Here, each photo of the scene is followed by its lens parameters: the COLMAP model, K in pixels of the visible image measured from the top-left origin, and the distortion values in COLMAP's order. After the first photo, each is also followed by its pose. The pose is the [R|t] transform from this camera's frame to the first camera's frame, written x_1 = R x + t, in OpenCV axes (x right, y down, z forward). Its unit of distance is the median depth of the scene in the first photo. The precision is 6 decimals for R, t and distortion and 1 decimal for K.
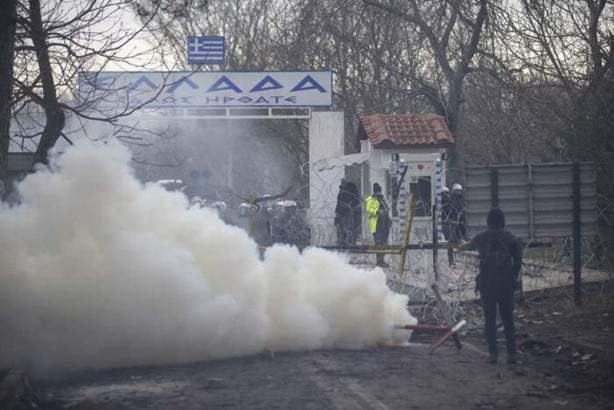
lens RADIAL K [[2006.7, 0, 274.5], [0, 2006.7, 204.6], [0, 0, 1]] dist [0.079099, 1.038964]
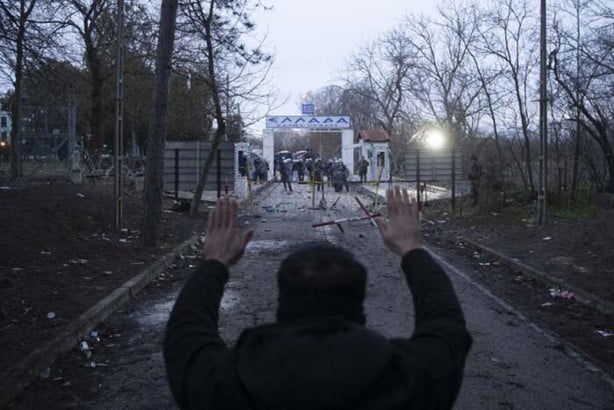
lens RADIAL K [[2006.7, 0, 274.5], [0, 2006.7, 204.6], [0, 0, 1]] dist [0.079099, 1.038964]
pose [[0.999977, 0.006713, -0.001044, -0.079528], [-0.006706, 0.999955, 0.006646, 0.046512], [0.001088, -0.006639, 0.999977, -1.994147]]
